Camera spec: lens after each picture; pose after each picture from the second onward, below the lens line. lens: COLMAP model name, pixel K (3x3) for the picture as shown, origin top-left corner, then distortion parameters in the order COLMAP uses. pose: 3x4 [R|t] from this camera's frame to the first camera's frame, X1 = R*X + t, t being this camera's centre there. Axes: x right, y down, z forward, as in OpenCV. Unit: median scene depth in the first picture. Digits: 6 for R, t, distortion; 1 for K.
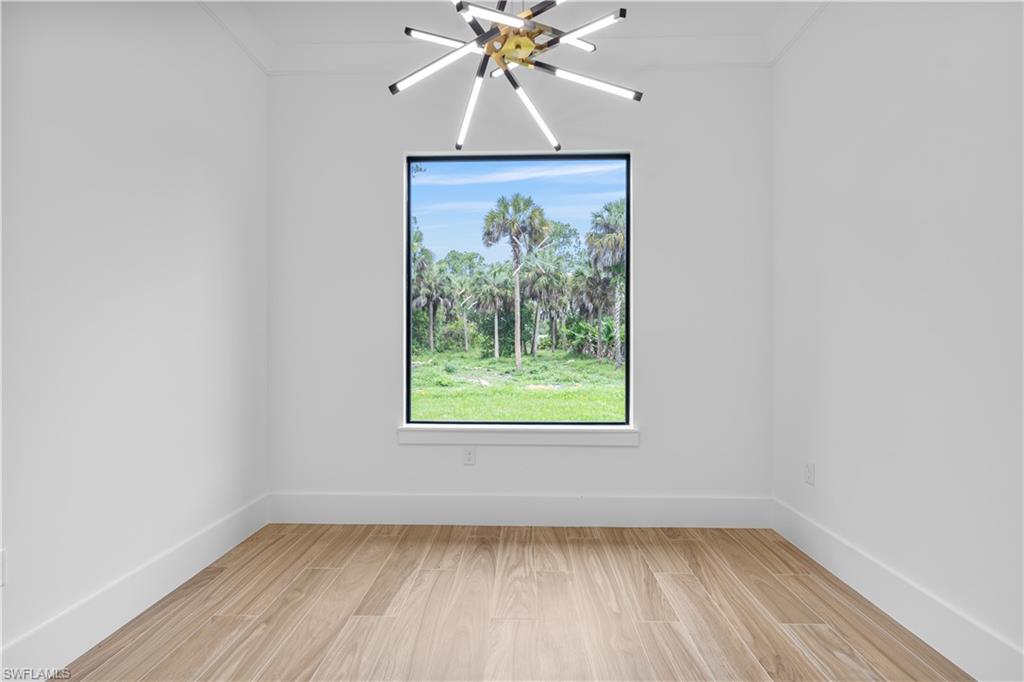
lens RADIAL K [[447.7, 0, 516.8], [0, 447.7, 343.0], [0, 0, 1]] dist [0.001126, -0.000577]
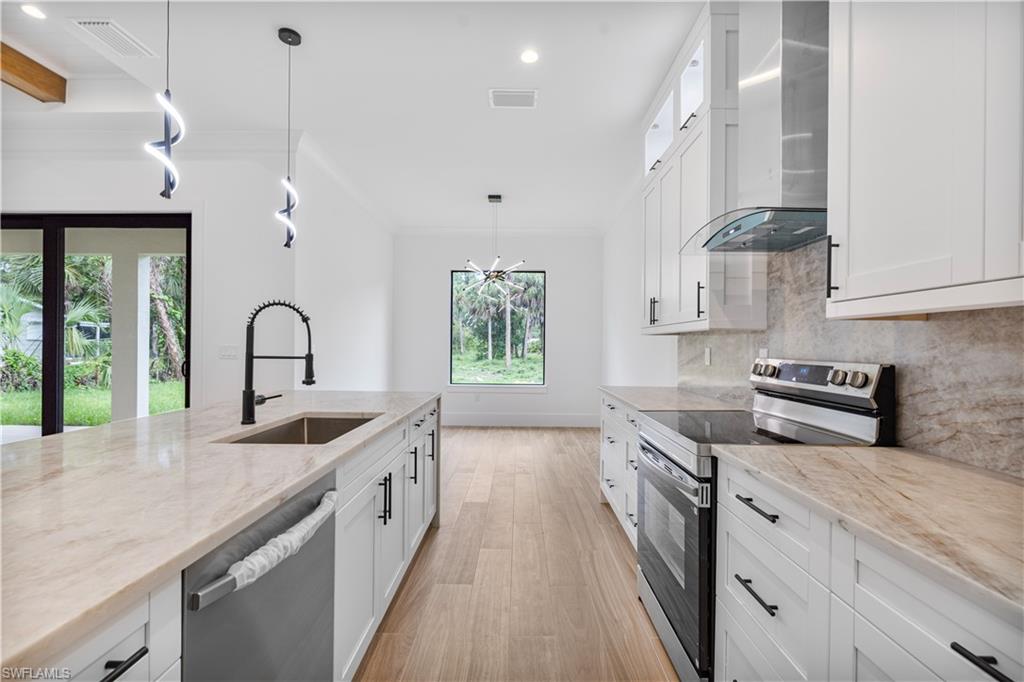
lens RADIAL K [[447.7, 0, 512.2], [0, 447.7, 344.4], [0, 0, 1]] dist [0.001126, -0.000577]
pose [[0.999939, 0.010475, 0.003609, 0.005685], [-0.010463, 0.999939, -0.003398, -0.001678], [-0.003645, 0.003360, 0.999988, -0.106688]]
